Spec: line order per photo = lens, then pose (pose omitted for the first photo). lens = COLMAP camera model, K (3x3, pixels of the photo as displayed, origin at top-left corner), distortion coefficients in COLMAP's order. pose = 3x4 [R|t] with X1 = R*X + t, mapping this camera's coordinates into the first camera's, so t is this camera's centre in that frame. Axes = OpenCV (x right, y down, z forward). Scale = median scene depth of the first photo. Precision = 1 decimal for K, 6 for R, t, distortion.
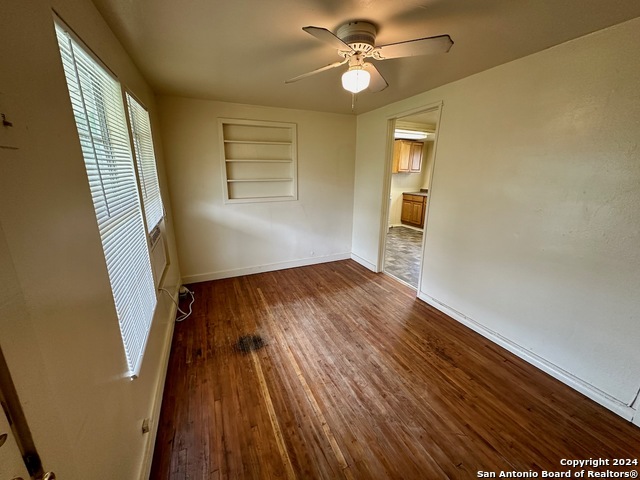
lens RADIAL K [[258.1, 0, 323.6], [0, 258.1, 240.2], [0, 0, 1]] dist [0.000849, 0.000193]
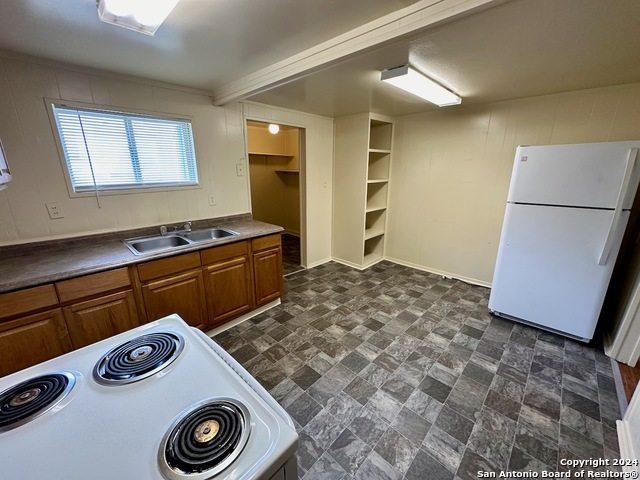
lens RADIAL K [[258.1, 0, 323.6], [0, 258.1, 240.2], [0, 0, 1]] dist [0.000849, 0.000193]
pose [[-0.367915, -0.263633, 0.891704, 0.198943], [0.231657, 0.902743, 0.362478, -0.662030], [-0.900541, 0.339930, -0.271060, 2.365343]]
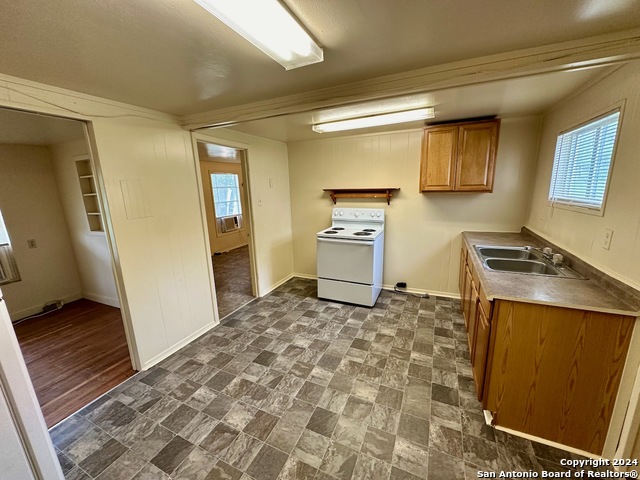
lens RADIAL K [[258.1, 0, 323.6], [0, 258.1, 240.2], [0, 0, 1]] dist [0.000849, 0.000193]
pose [[0.649993, 0.124800, -0.749622, 1.491906], [-0.153733, 0.987622, 0.031121, -0.429083], [0.744228, 0.095013, 0.661134, 1.464448]]
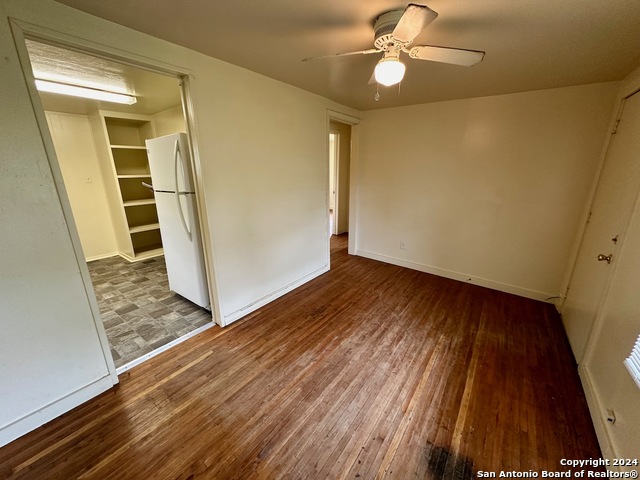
lens RADIAL K [[258.1, 0, 323.6], [0, 258.1, 240.2], [0, 0, 1]] dist [0.000849, 0.000193]
pose [[-0.483802, -0.245013, 0.840181, -0.492337], [0.223709, 0.893497, 0.389380, -0.328848], [-0.846103, 0.376339, -0.377464, 1.242038]]
